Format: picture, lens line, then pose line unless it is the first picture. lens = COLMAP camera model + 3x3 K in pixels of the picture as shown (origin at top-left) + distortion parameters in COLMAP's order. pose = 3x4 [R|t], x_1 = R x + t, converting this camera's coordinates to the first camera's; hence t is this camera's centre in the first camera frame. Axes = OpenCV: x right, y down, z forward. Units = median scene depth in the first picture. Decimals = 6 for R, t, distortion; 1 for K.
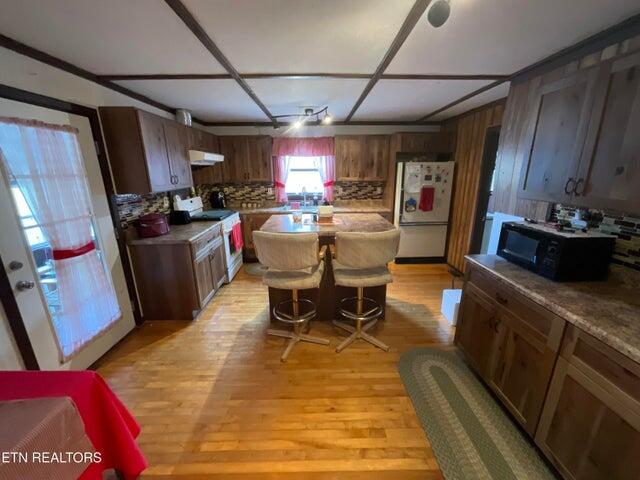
lens RADIAL K [[260.1, 0, 321.8], [0, 260.1, 240.9], [0, 0, 1]] dist [0.000563, 0.001098]
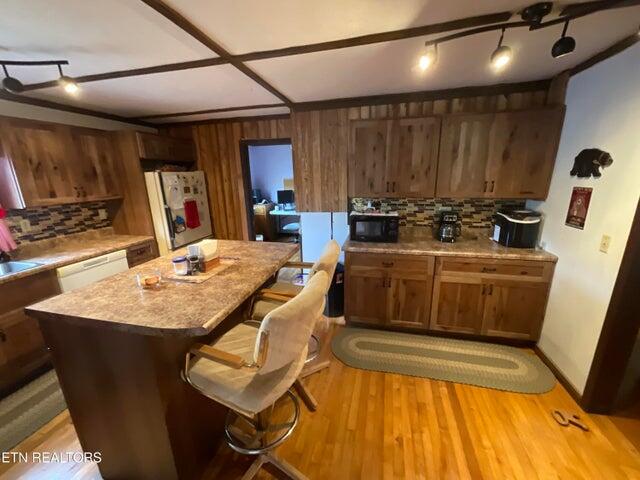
lens RADIAL K [[260.1, 0, 321.8], [0, 260.1, 240.4], [0, 0, 1]] dist [0.000563, 0.001098]
pose [[0.265747, -0.239173, 0.933903, -0.308438], [0.275624, 0.947149, 0.164135, -0.102556], [-0.923802, 0.213788, 0.317623, 0.349902]]
